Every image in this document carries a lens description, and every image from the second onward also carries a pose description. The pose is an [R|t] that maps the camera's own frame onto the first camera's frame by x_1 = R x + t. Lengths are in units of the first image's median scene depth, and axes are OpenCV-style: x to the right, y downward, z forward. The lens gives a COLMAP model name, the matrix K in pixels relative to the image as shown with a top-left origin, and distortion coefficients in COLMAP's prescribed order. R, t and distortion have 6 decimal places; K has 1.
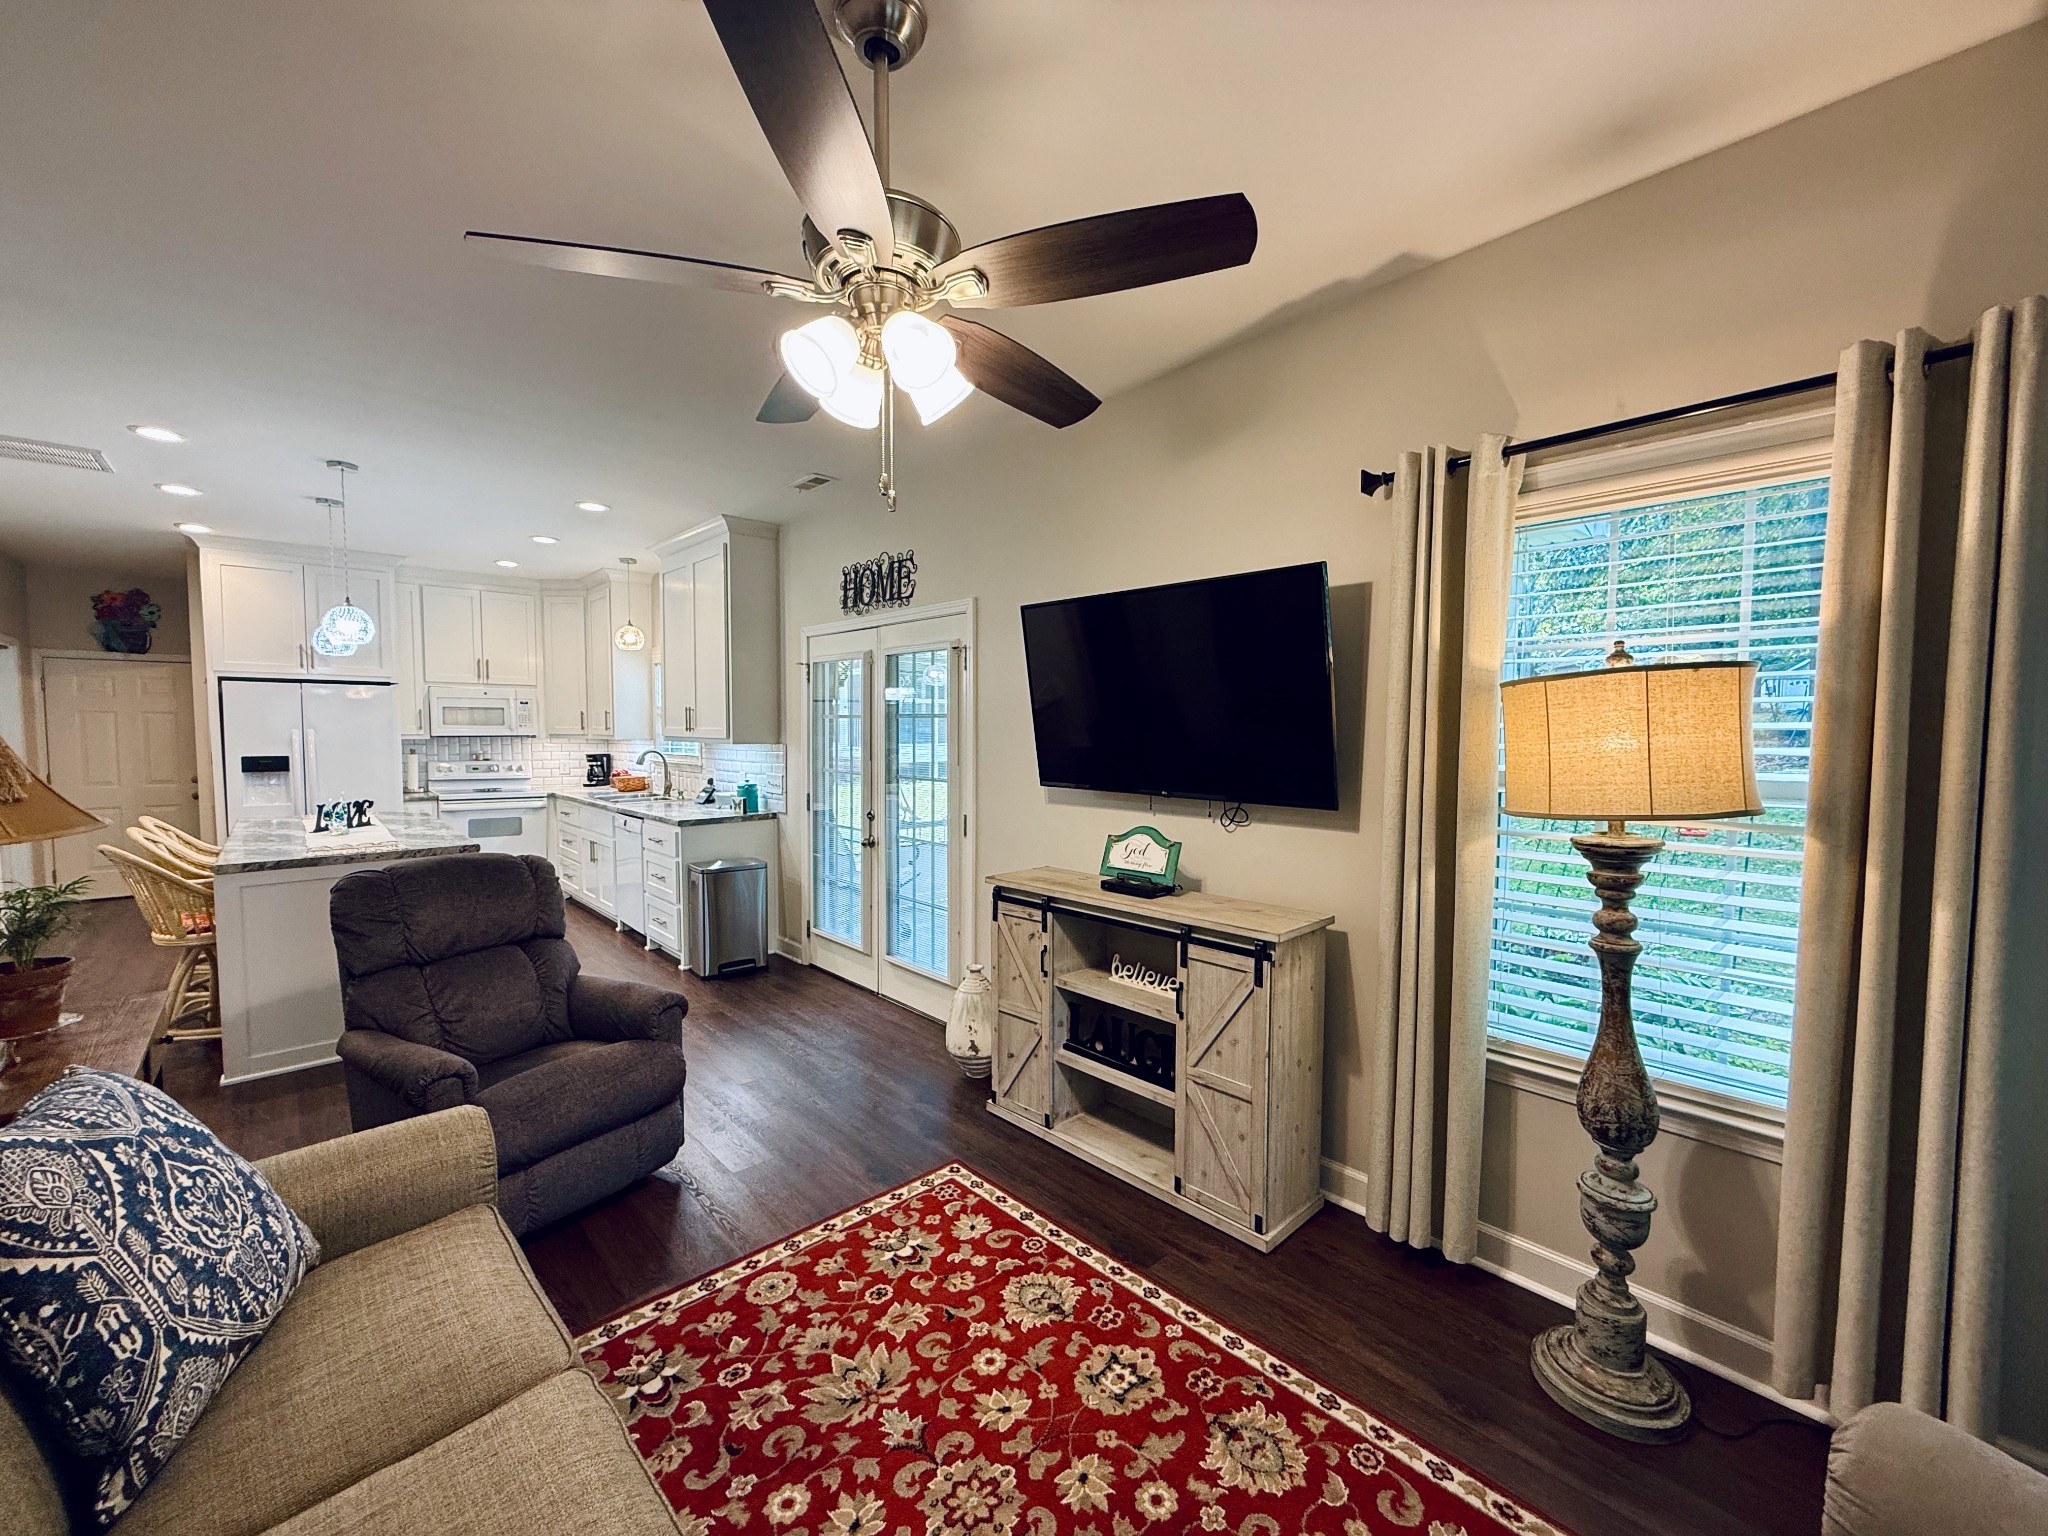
lens RADIAL K [[815.4, 0, 1025.3], [0, 815.4, 770.4], [0, 0, 1]] dist [-0.000656, -0.000083]
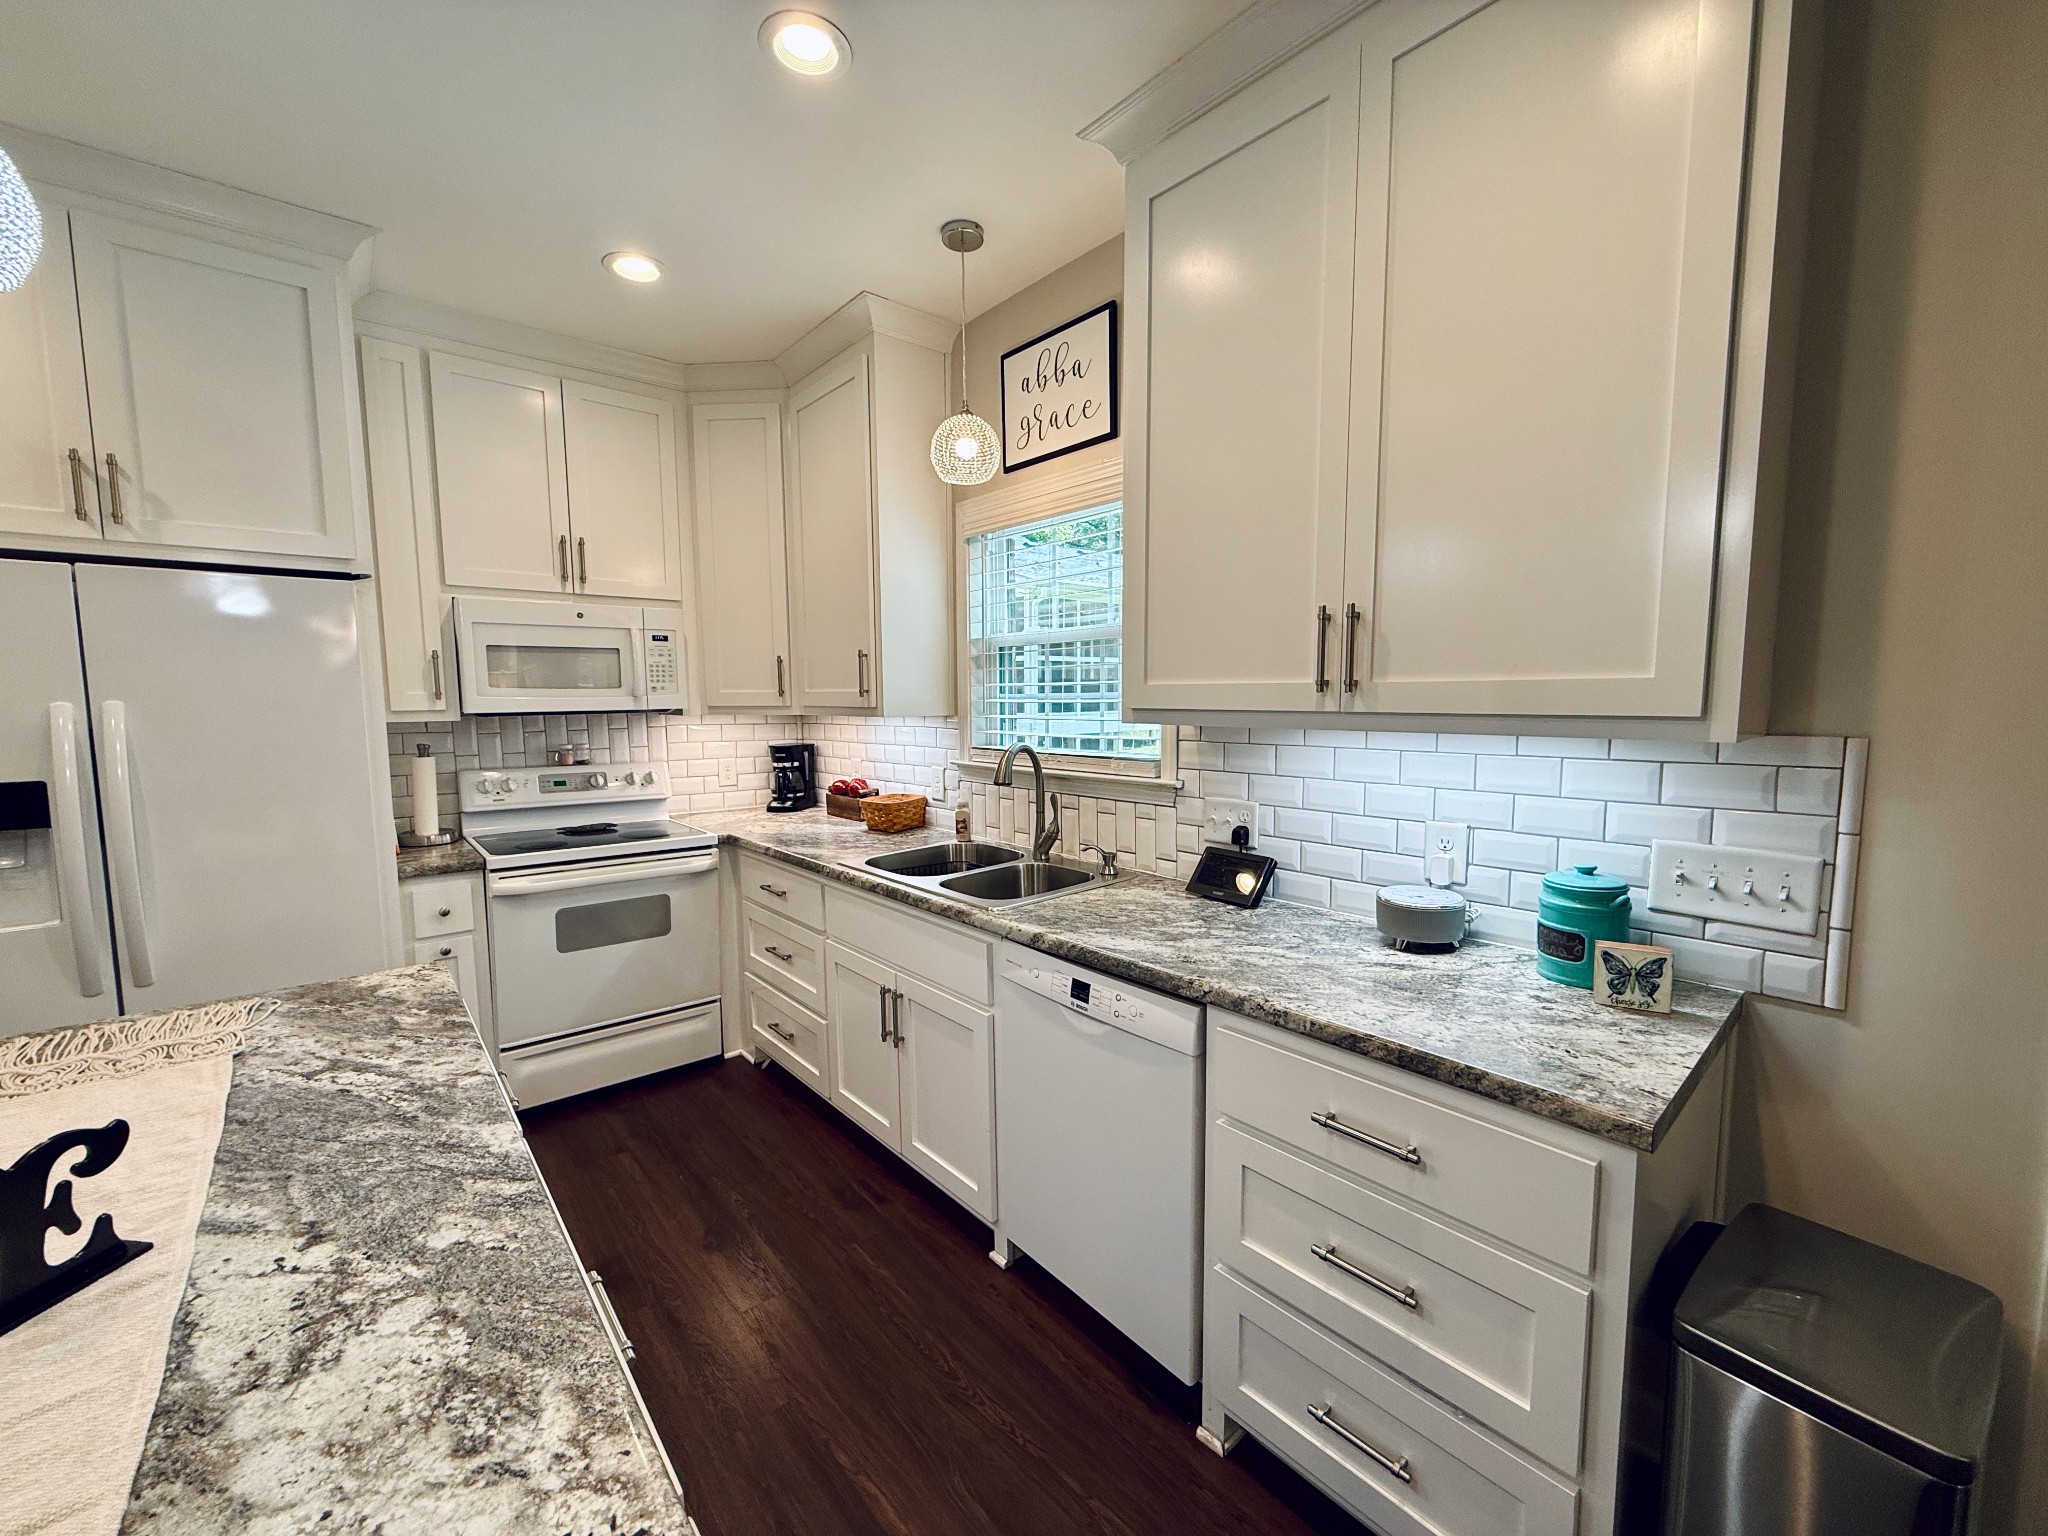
lens RADIAL K [[815.4, 0, 1023.5], [0, 815.4, 771.5], [0, 0, 1]] dist [-0.000656, -0.000083]
pose [[0.999426, -0.008044, -0.032918, -0.403042], [0.009375, 0.999137, 0.040466, -0.025298], [0.032564, -0.040751, 0.998639, 0.556590]]
